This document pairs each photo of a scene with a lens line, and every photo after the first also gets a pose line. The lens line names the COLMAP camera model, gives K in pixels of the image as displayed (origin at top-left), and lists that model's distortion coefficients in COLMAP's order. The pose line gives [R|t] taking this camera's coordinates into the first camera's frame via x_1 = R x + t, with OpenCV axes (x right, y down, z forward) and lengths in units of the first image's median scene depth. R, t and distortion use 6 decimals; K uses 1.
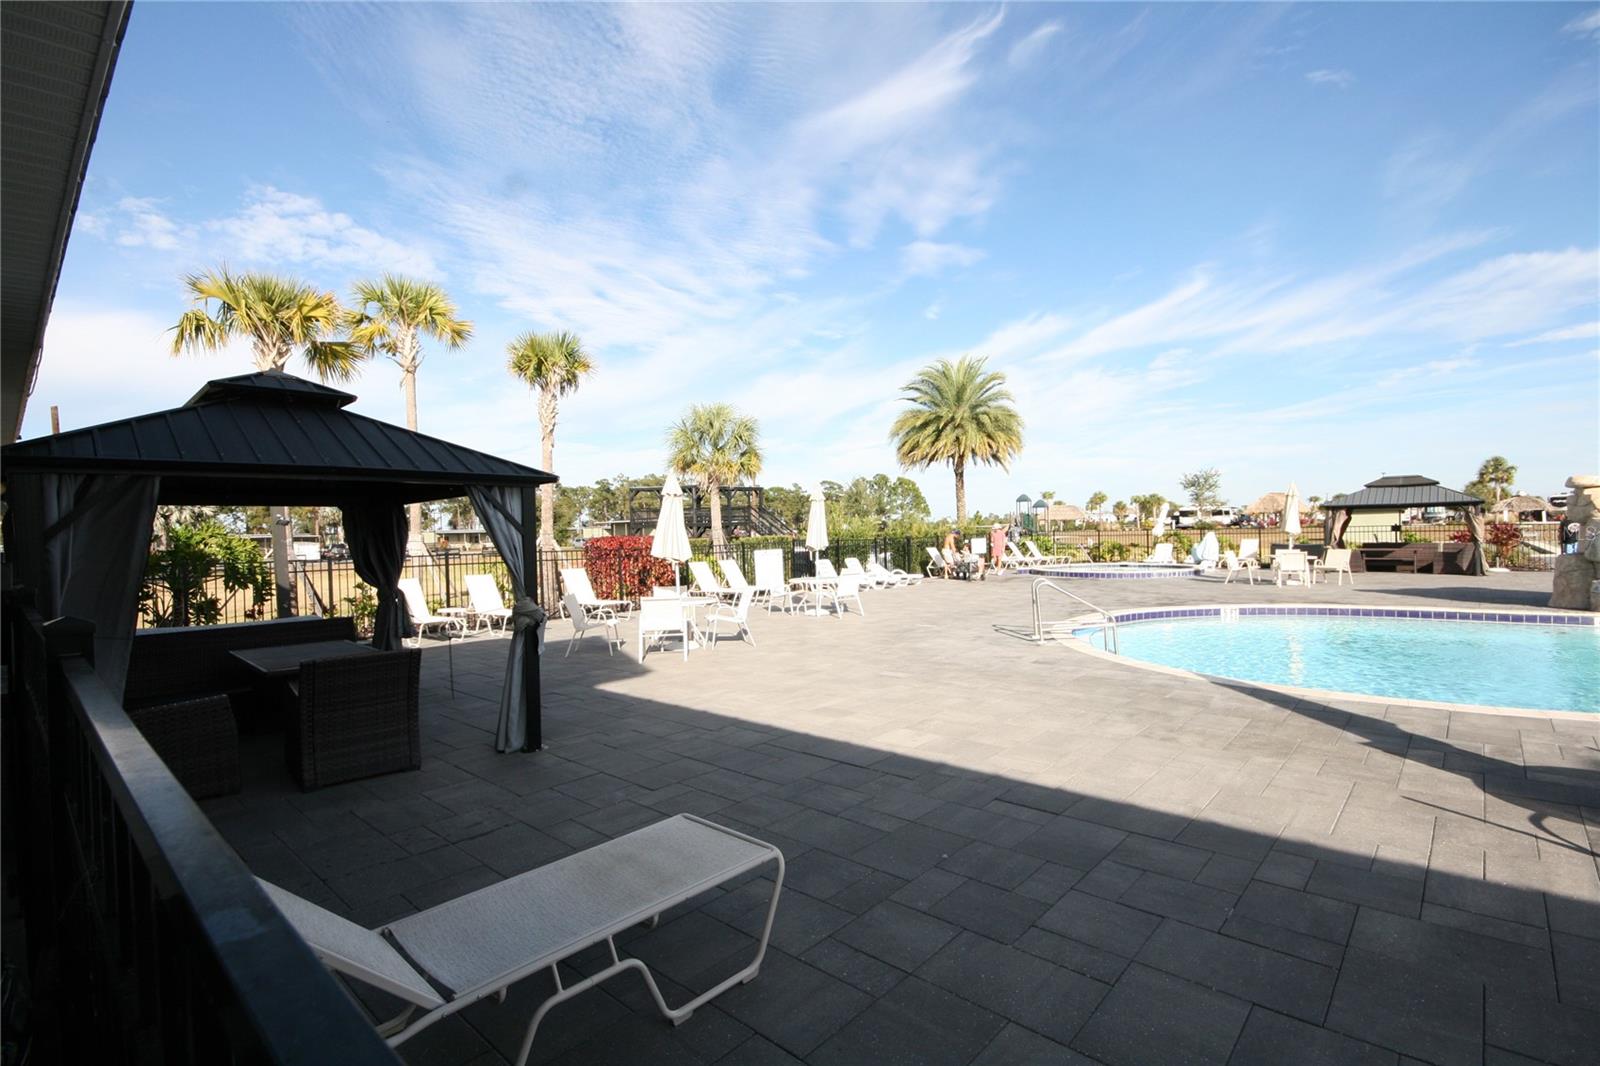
lens RADIAL K [[733.4, 0, 809.7], [0, 733.4, 502.6], [0, 0, 1]] dist [0.002016, -0.008608]
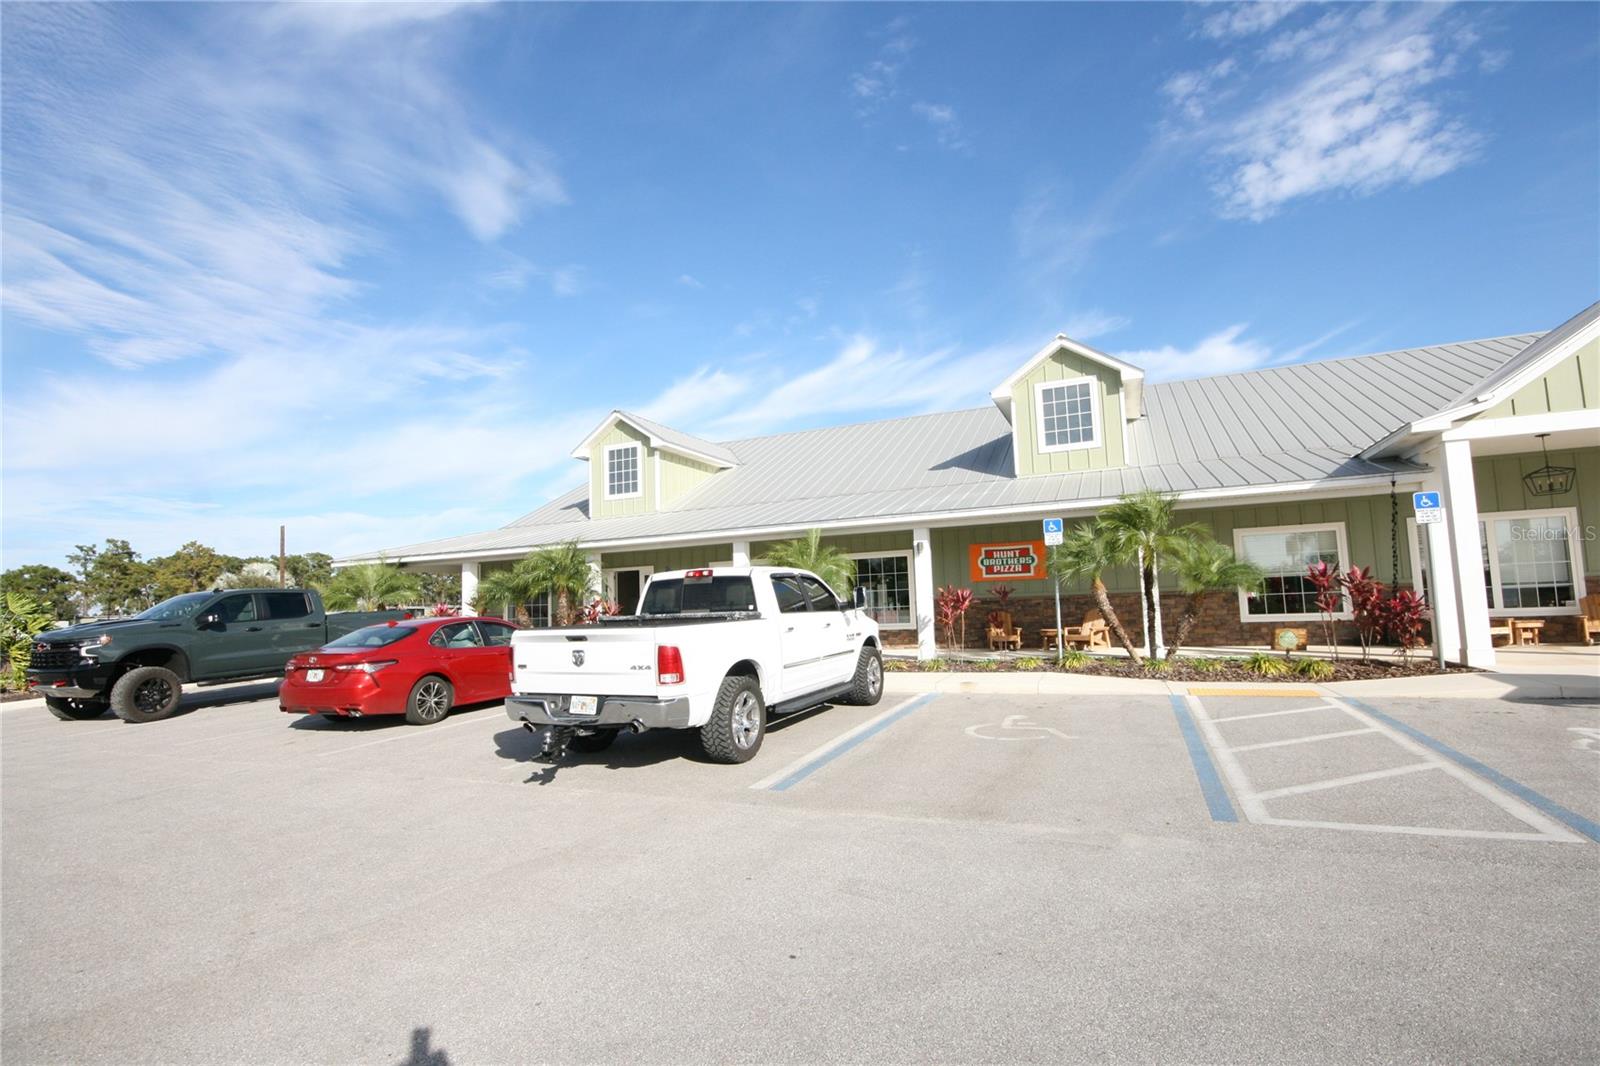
lens RADIAL K [[733.4, 0, 815.9], [0, 733.4, 524.9], [0, 0, 1]] dist [0.002016, -0.008608]
pose [[0.938496, 0.020552, 0.344677, 0.161339], [0.003326, 0.997643, -0.068543, -0.002746], [-0.345274, 0.065473, 0.936215, 0.159831]]
